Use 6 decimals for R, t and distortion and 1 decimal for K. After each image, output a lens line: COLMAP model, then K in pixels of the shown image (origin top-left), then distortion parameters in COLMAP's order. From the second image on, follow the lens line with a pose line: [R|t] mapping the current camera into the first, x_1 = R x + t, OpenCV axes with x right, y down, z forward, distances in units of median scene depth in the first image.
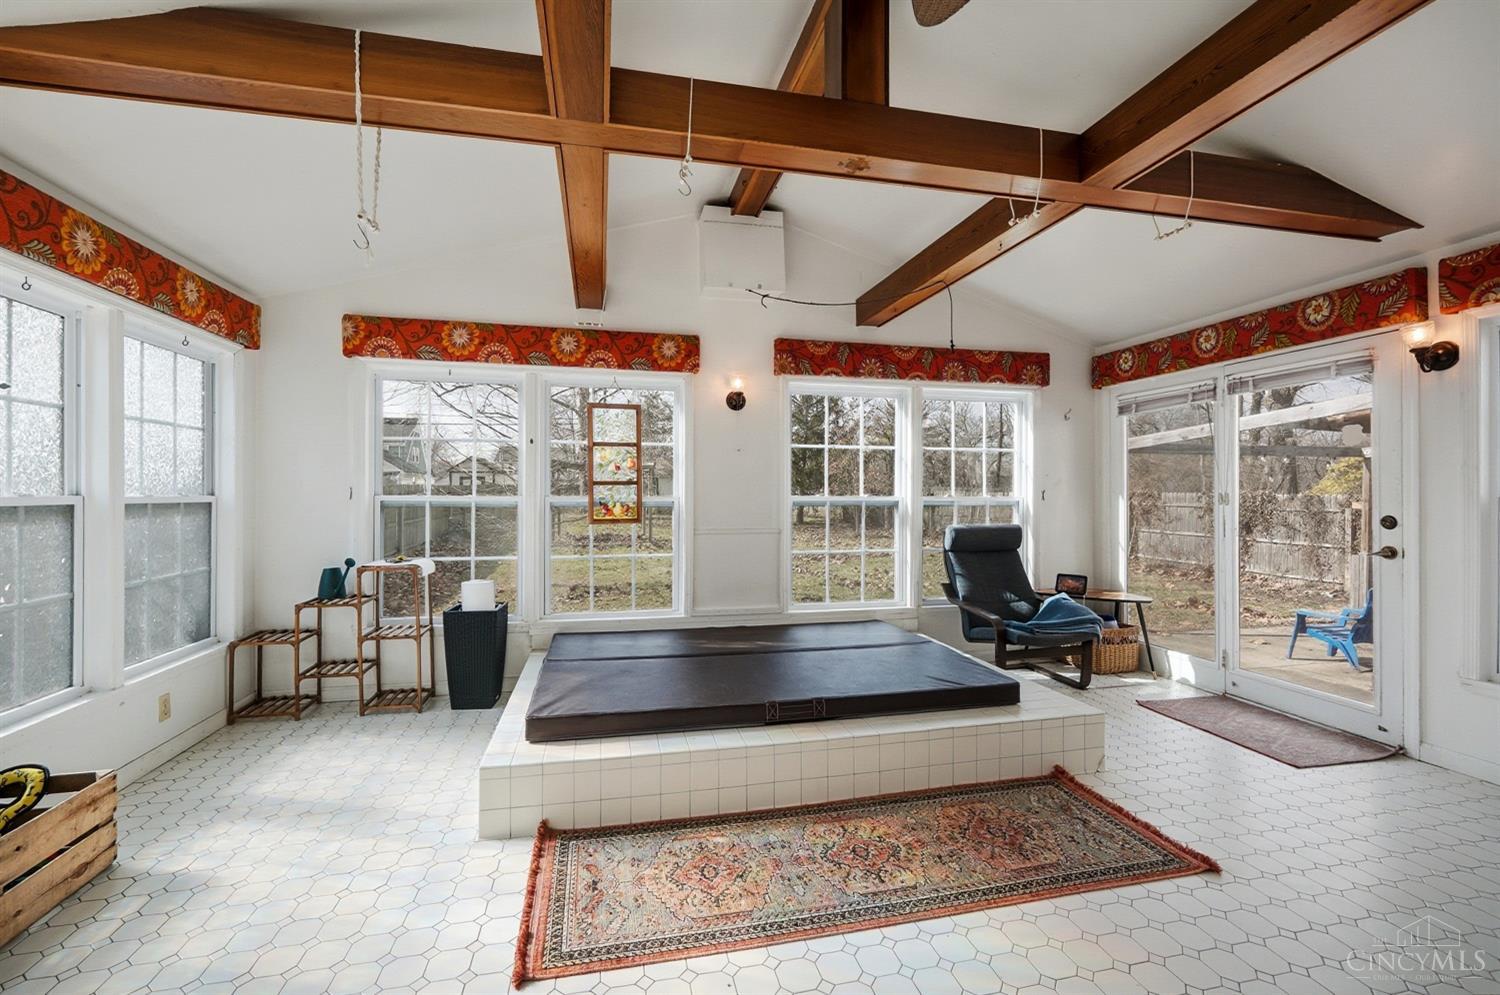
lens RADIAL K [[645.5, 0, 738.2], [0, 645.5, 491.3], [0, 0, 1]] dist [-0.017388, 0.004256]
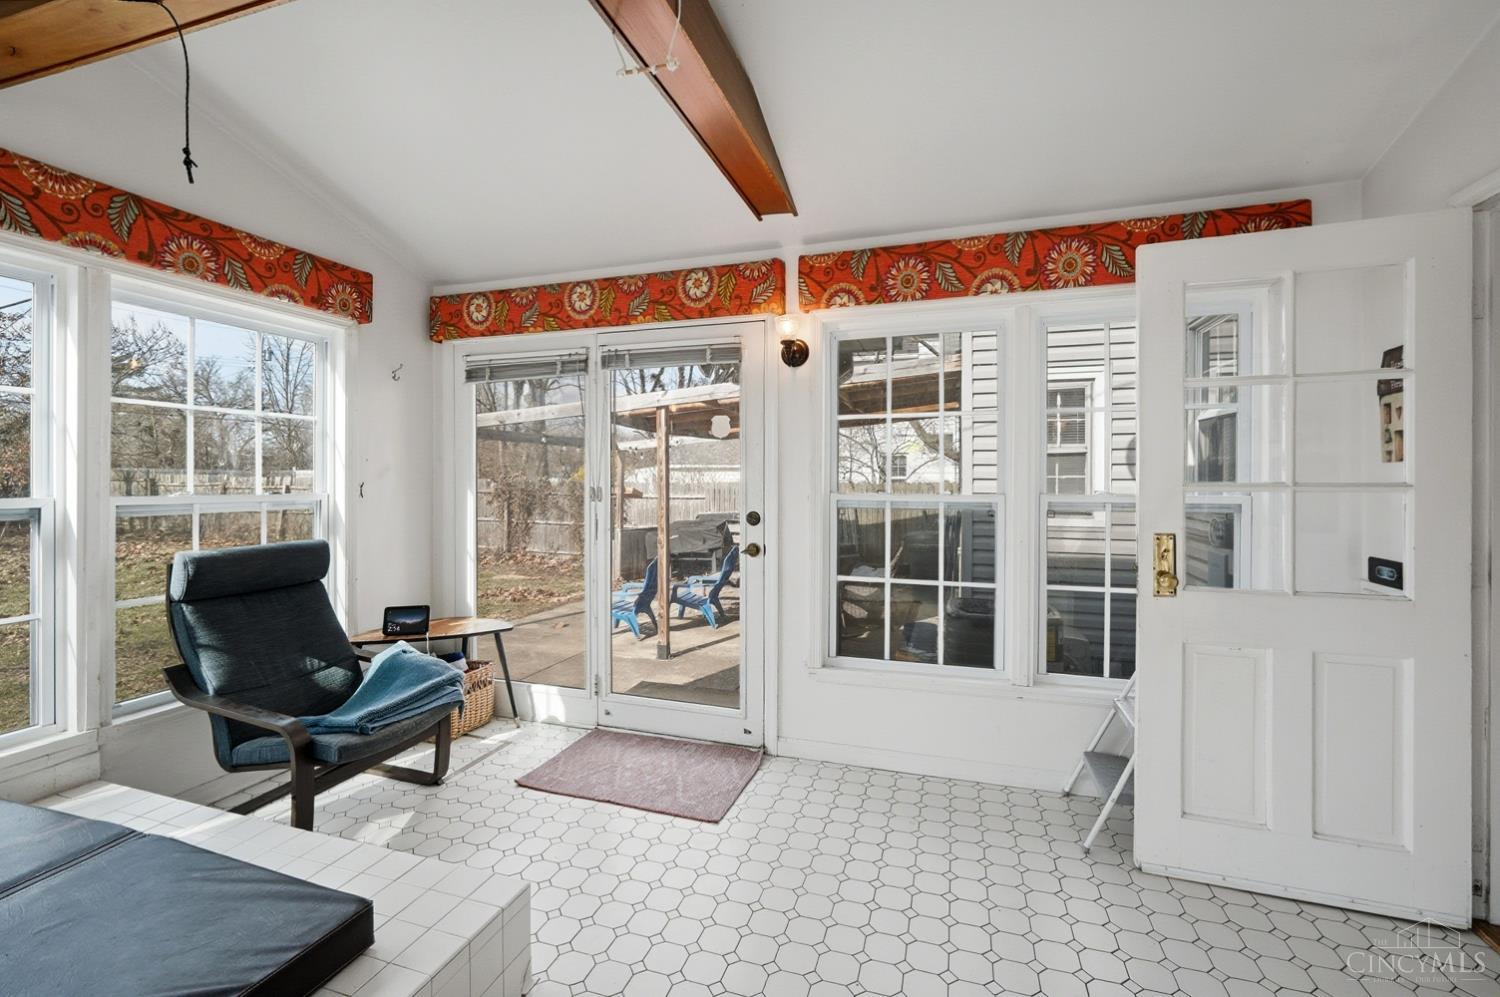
lens RADIAL K [[645.5, 0, 745.7], [0, 645.5, 485.2], [0, 0, 1]] dist [-0.017388, 0.004256]
pose [[0.507807, -0.009448, 0.861419, 0.127294], [-0.004745, 0.999894, 0.013764, -0.011404], [-0.861458, -0.011077, 0.507708, 0.381986]]
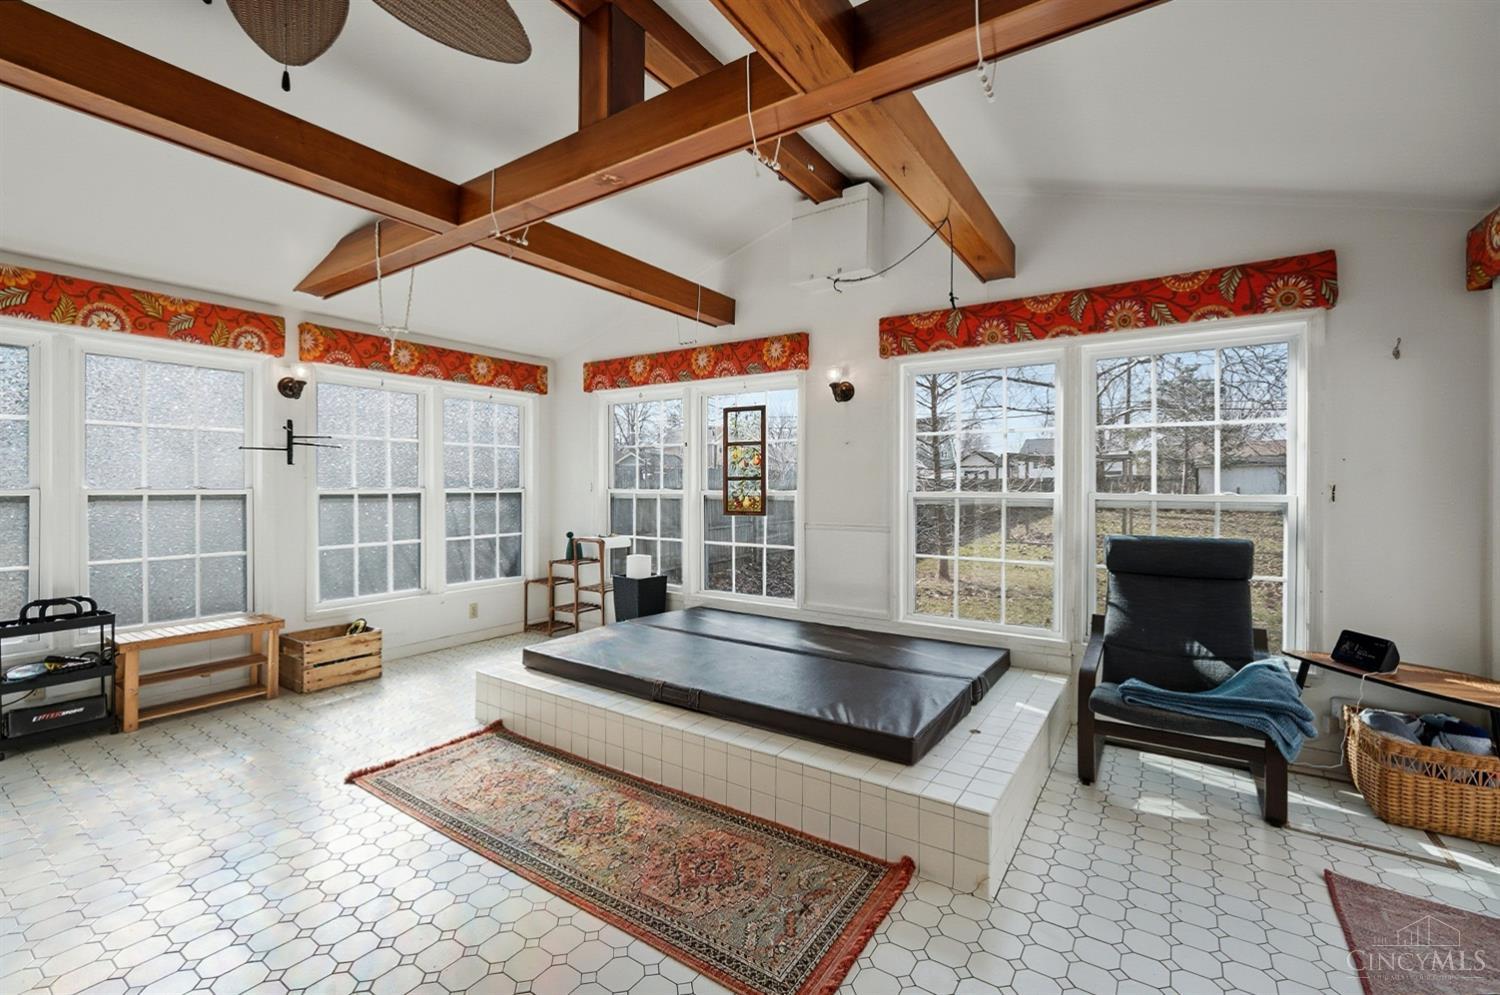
lens RADIAL K [[645.5, 0, 738.6], [0, 645.5, 489.8], [0, 0, 1]] dist [-0.017388, 0.004256]
pose [[0.680071, 0.006262, -0.733120, 0.615941], [-0.000088, 0.999964, 0.008459, -0.002726], [0.733146, -0.005688, 0.680047, 0.239858]]
